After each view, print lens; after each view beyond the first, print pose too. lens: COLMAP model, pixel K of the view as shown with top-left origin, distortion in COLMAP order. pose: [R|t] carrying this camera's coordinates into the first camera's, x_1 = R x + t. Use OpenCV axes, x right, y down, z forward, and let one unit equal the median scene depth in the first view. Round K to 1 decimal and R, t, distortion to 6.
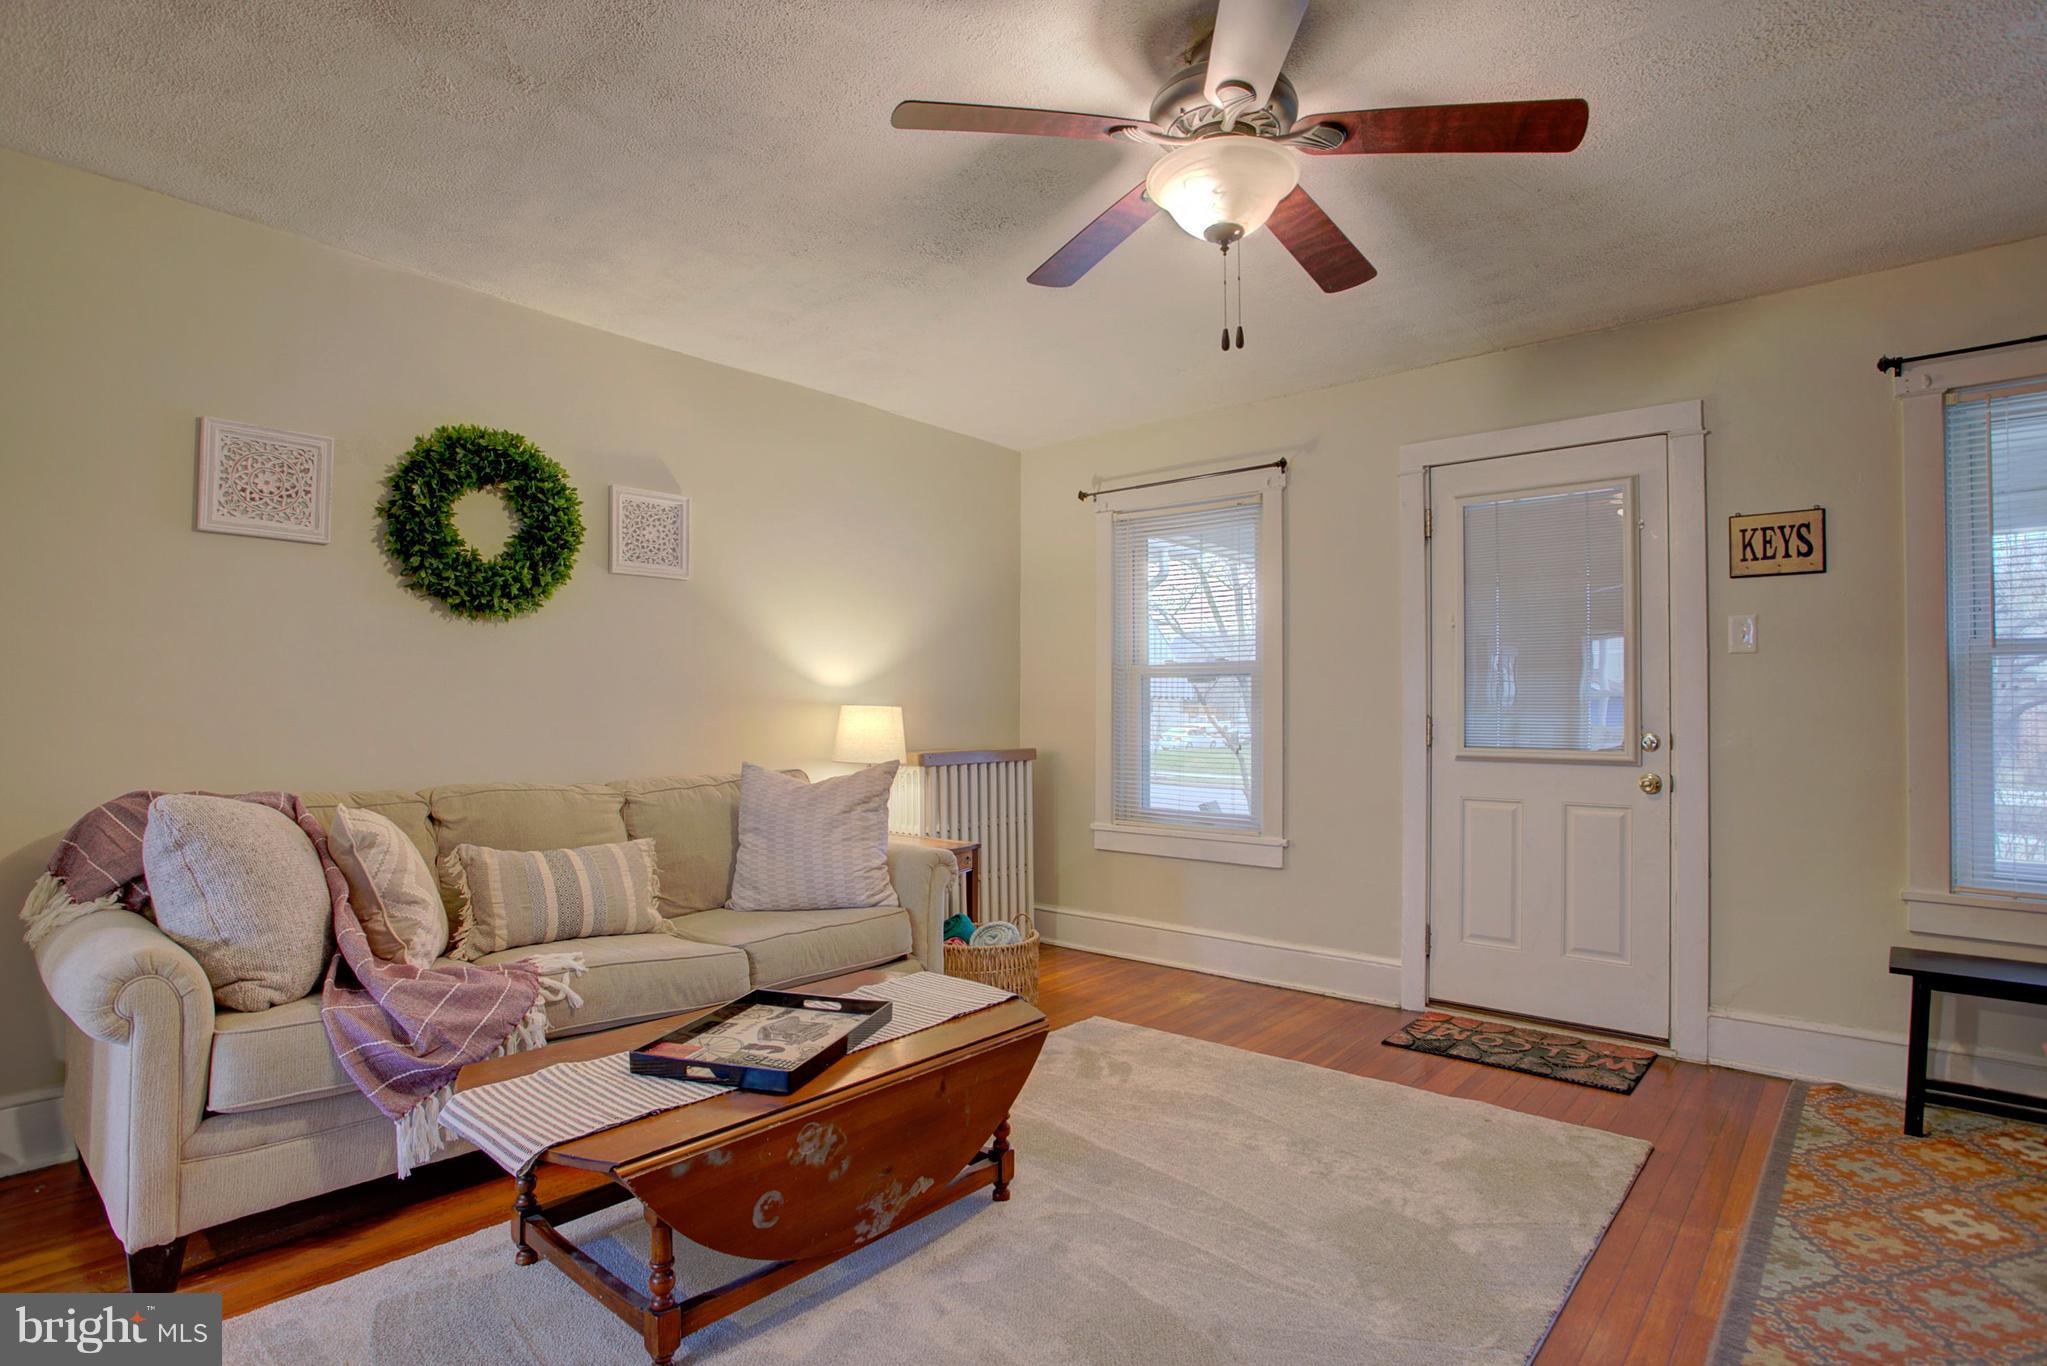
lens RADIAL K [[1037.6, 0, 1039.8], [0, 1037.6, 689.6], [0, 0, 1]] dist [-0.079288, 0.040720]
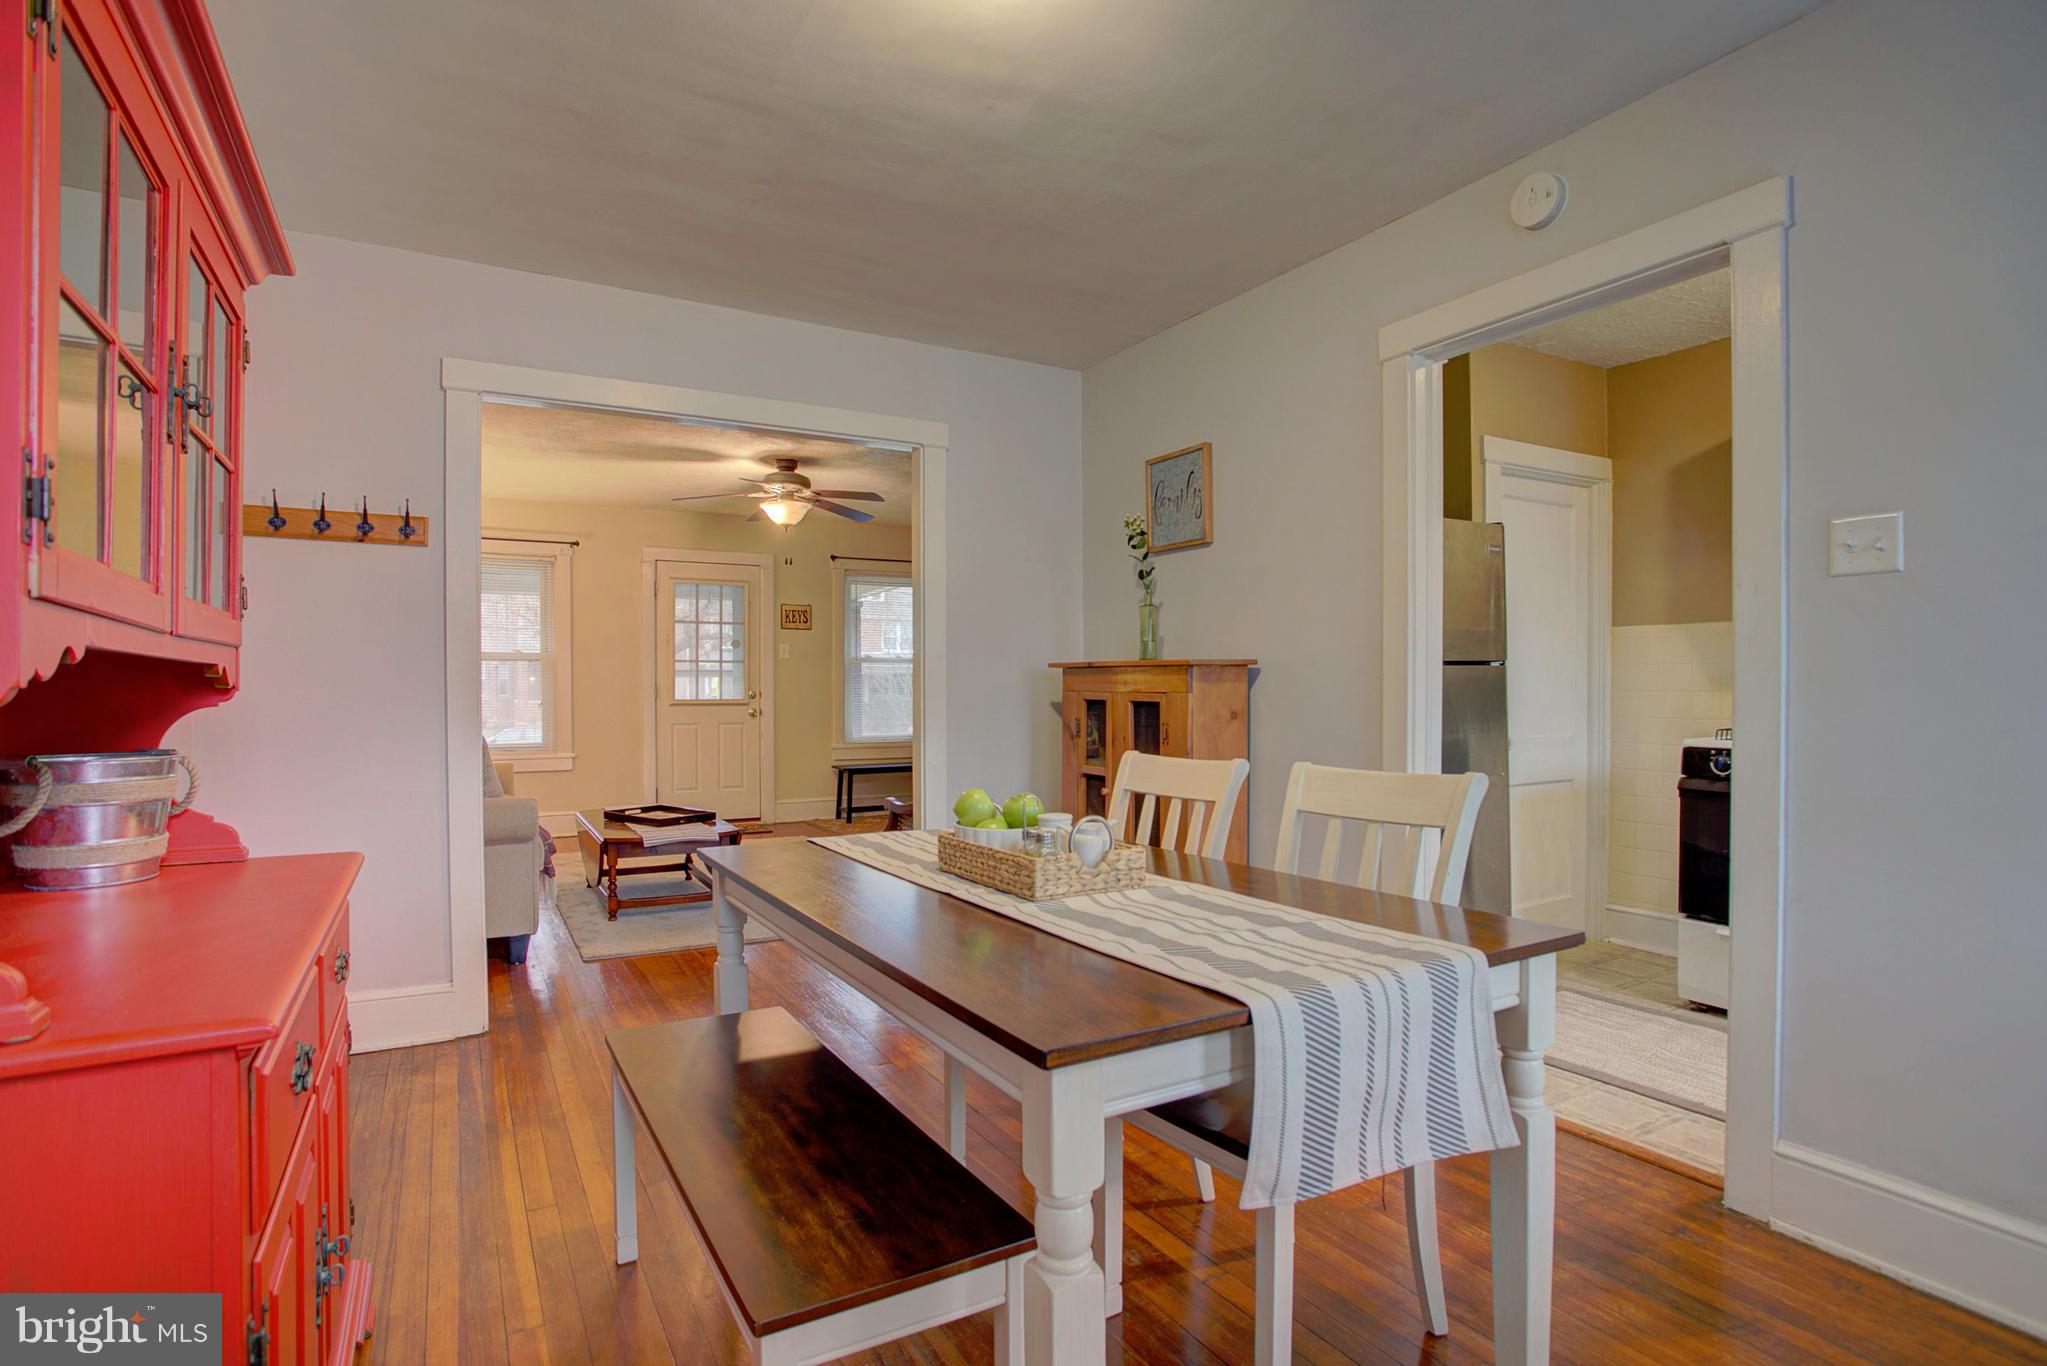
lens RADIAL K [[1025.0, 0, 1012.3], [0, 1025.0, 686.8], [0, 0, 1]] dist [-0.075736, 0.035078]
pose [[0.334835, -0.007812, 0.942244, -1.497801], [-0.019948, 0.999683, 0.015377, -0.016953], [-0.942066, -0.023944, 0.334573, -0.387410]]
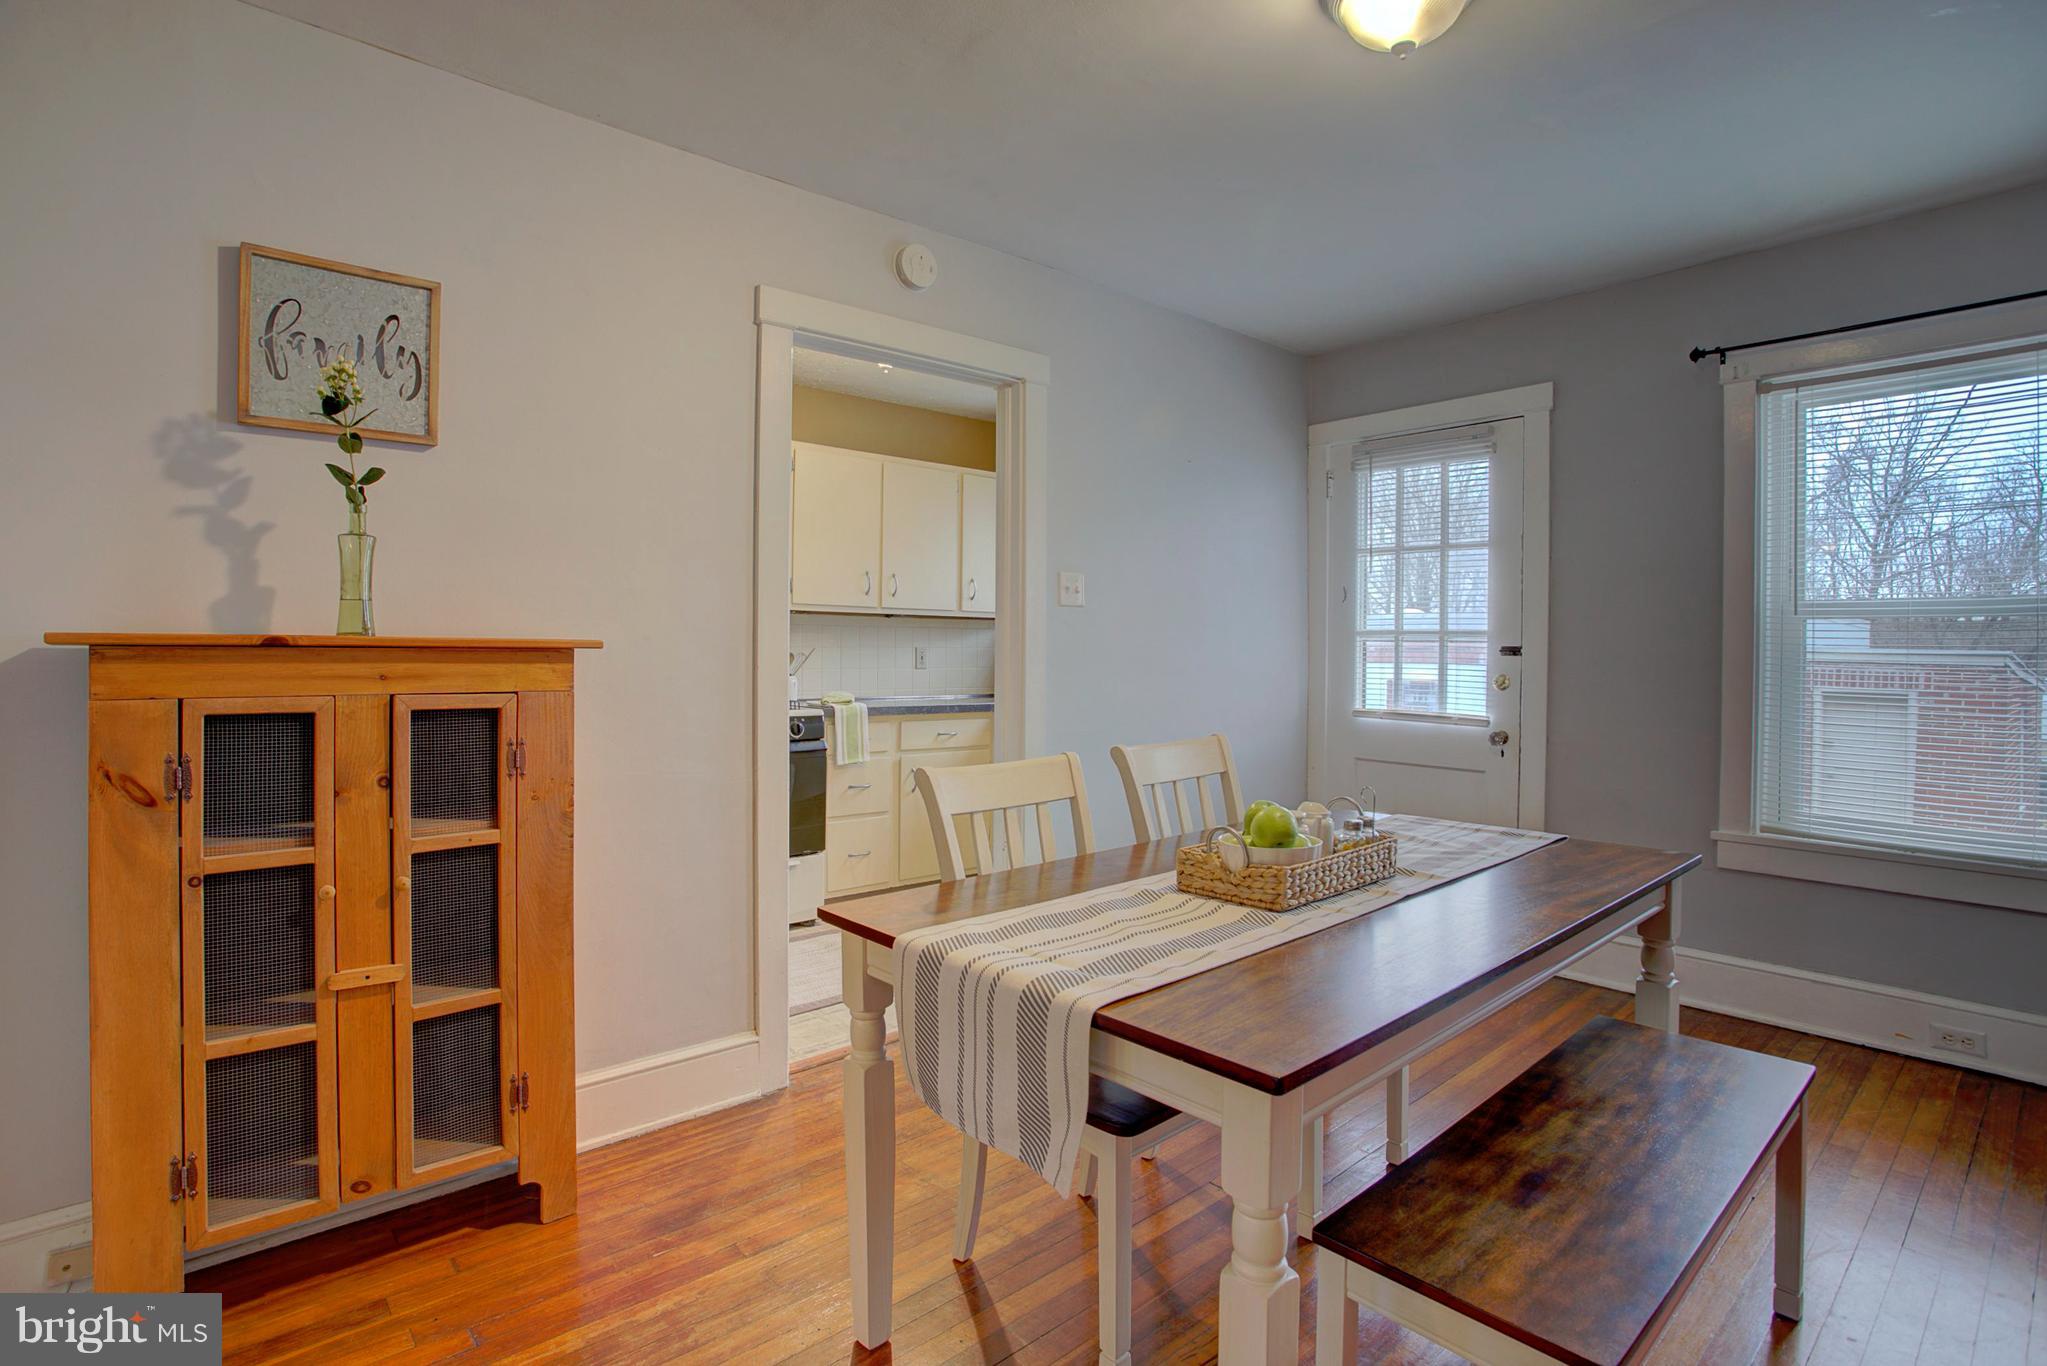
lens RADIAL K [[999.7, 0, 987.1], [0, 999.7, 661.5], [0, 0, 1]] dist [-0.050511, 0.000188]
pose [[-0.988181, -0.011356, 0.152871, -0.866902], [-0.013351, 0.999839, -0.012030, -0.014370], [-0.152710, -0.013928, -0.988173, 0.349079]]
